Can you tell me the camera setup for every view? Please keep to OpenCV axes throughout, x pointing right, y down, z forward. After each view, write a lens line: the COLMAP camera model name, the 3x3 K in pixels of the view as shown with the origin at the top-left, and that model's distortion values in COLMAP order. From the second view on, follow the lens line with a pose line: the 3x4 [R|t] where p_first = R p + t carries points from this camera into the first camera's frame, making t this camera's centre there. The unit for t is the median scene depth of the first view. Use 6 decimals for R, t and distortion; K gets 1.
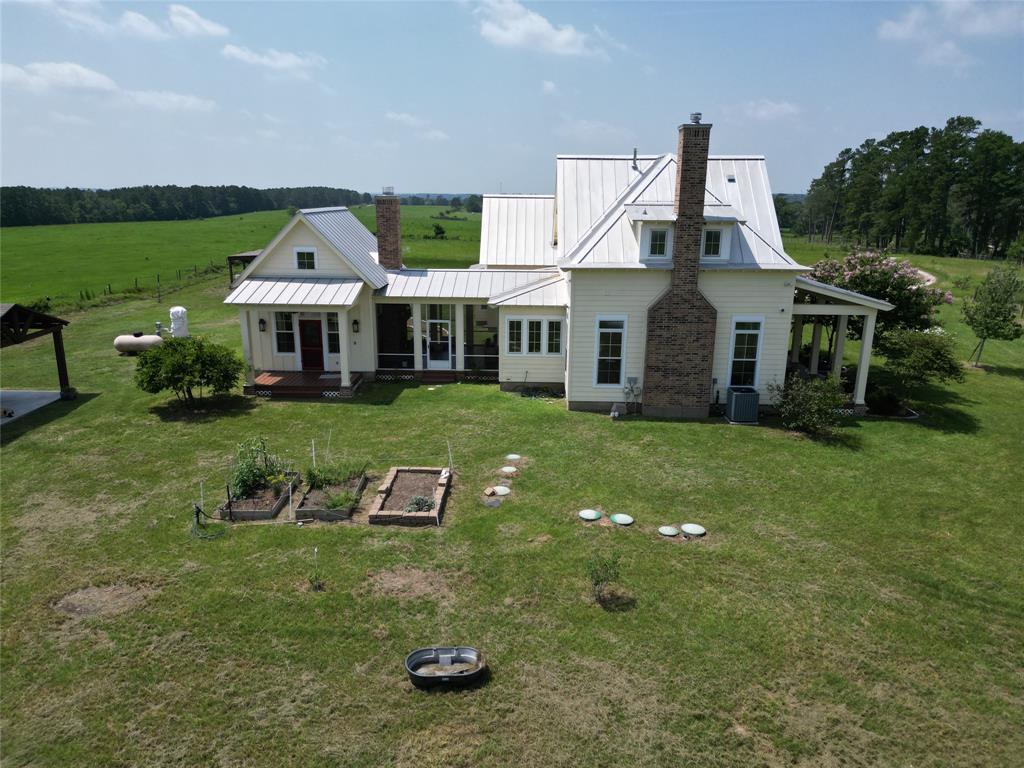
lens RADIAL K [[711.7, 0, 510.7], [0, 711.7, 380.5], [0, 0, 1]] dist [0.083693, -0.087823]
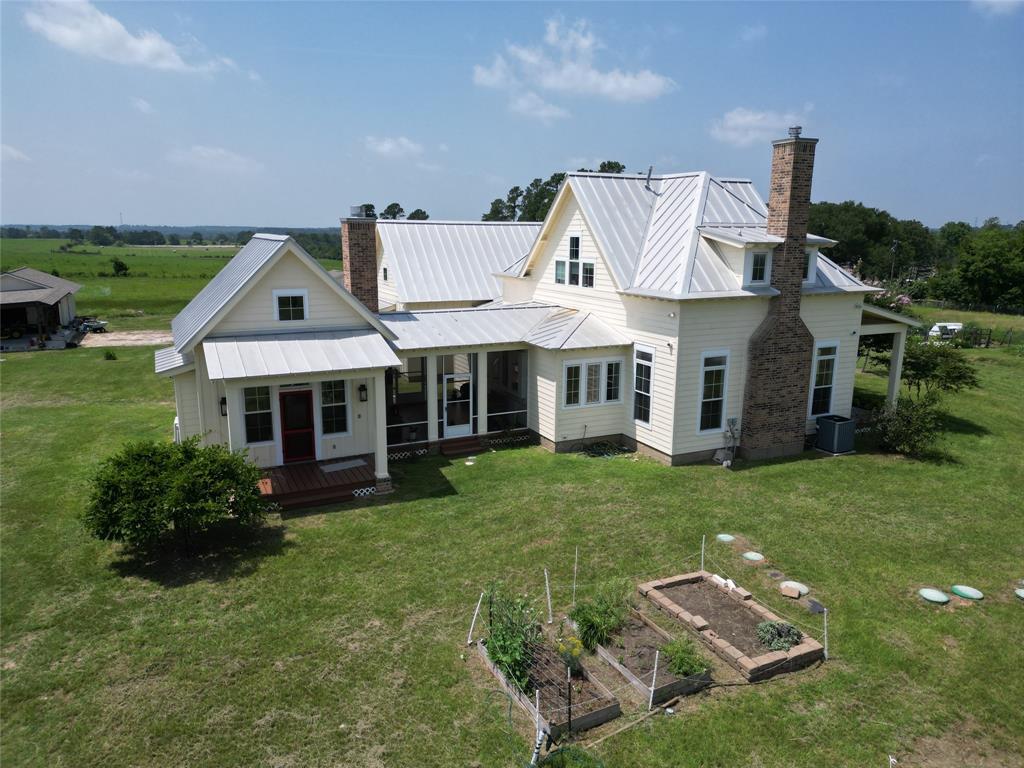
lens RADIAL K [[711.7, 0, 510.7], [0, 711.7, 380.5], [0, 0, 1]] dist [0.083693, -0.087823]
pose [[0.891629, -0.095945, 0.442485, -0.465849], [0.115106, 0.993215, -0.016583, -0.068513], [-0.437892, 0.065719, 0.896623, 0.319493]]
